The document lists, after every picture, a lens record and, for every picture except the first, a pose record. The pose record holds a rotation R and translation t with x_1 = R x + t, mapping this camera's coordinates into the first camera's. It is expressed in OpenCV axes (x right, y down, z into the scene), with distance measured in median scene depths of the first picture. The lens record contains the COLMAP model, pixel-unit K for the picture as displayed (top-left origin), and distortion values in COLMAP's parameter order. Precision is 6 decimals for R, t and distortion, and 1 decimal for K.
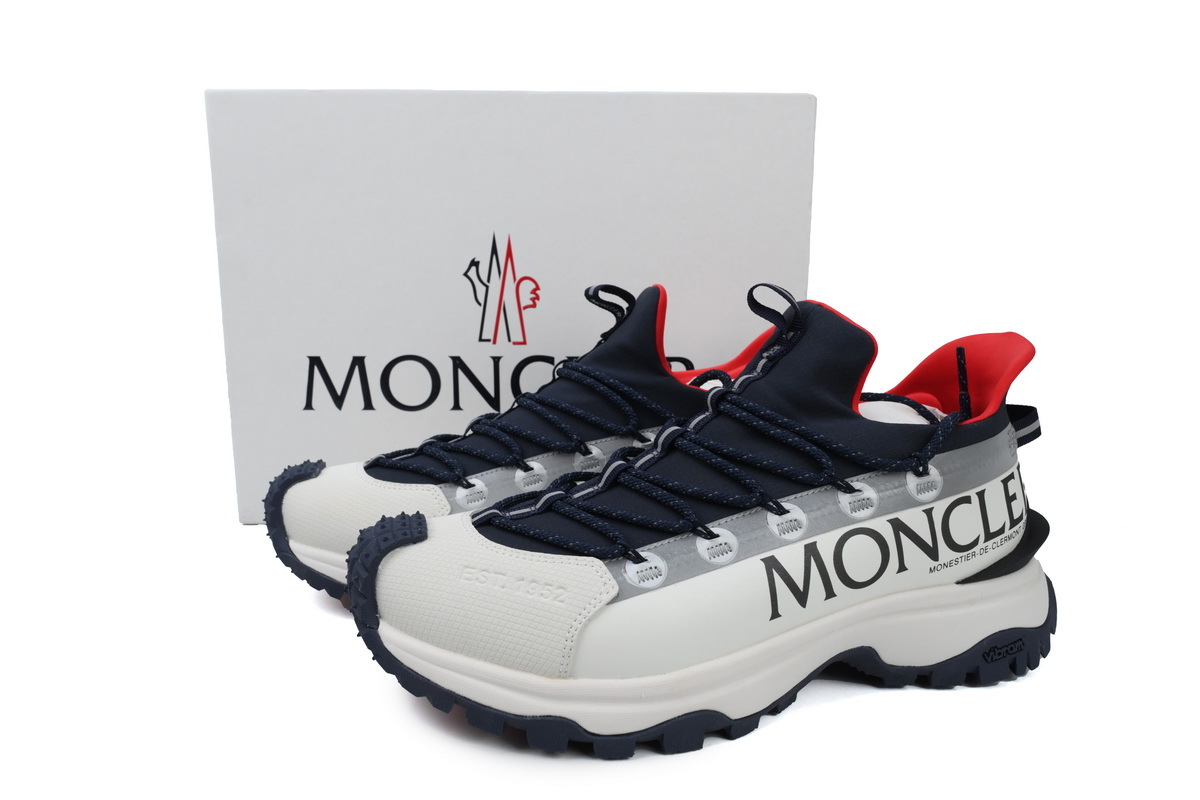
lens RADIAL K [[815.2, 0, 606.8], [0, 815.2, 413.2], [0, 0, 1]] dist [-0.002422, 0.000431]
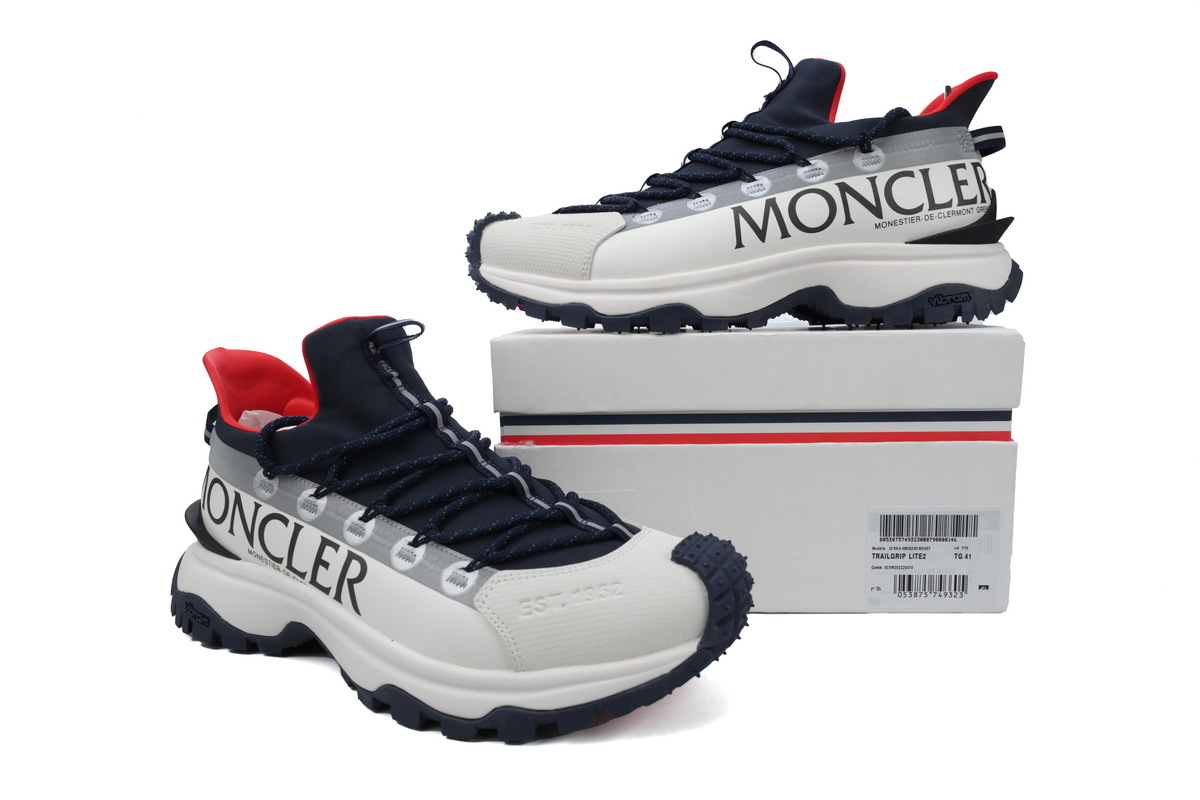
lens RADIAL K [[815.2, 0, 606.8], [0, 815.2, 413.2], [0, 0, 1]] dist [-0.002422, 0.000431]
pose [[0.952882, 0.007428, -0.303251, 0.392566], [-0.025697, 0.998083, -0.056297, 0.584274], [0.302252, 0.061437, 0.951246, -0.347242]]
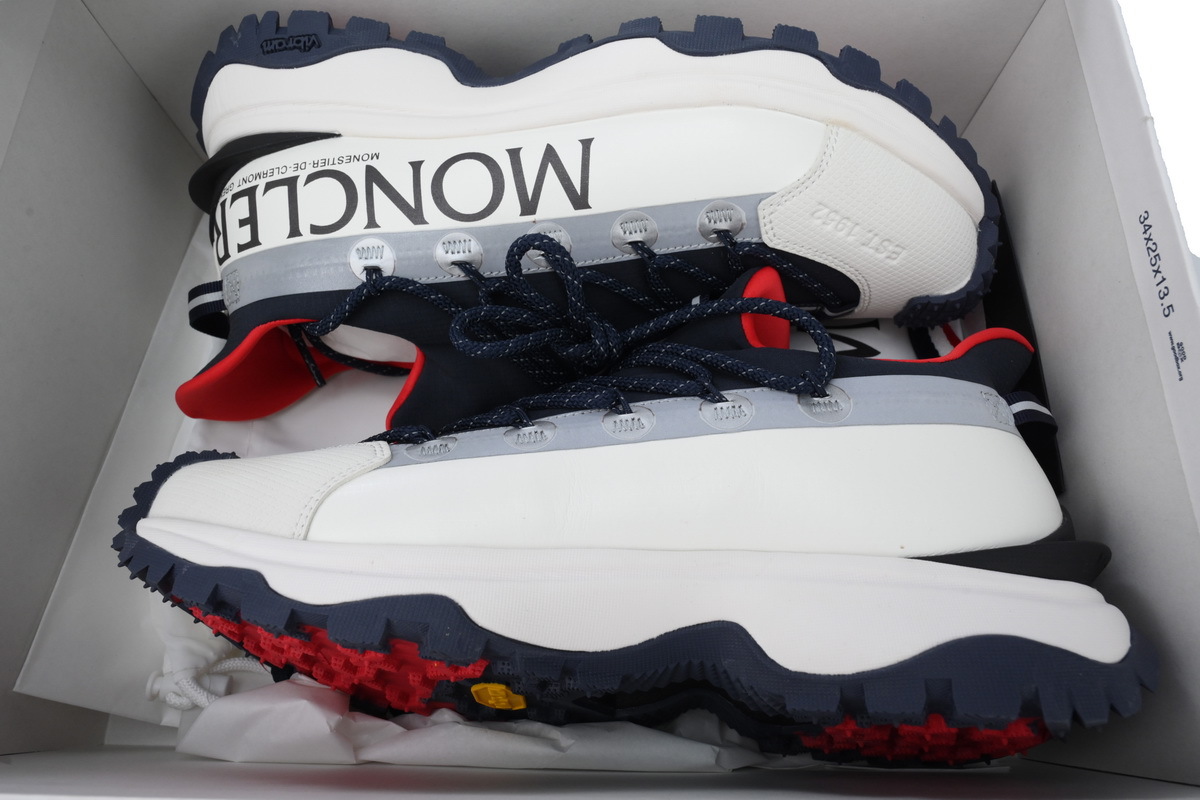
lens RADIAL K [[815.2, 0, 606.8], [0, 815.2, 413.2], [0, 0, 1]] dist [-0.002422, 0.000431]
pose [[-0.968832, -0.152547, -0.195176, 0.296695], [0.151373, -0.988253, 0.021006, -0.055159], [-0.196087, -0.009193, 0.980543, 0.118584]]
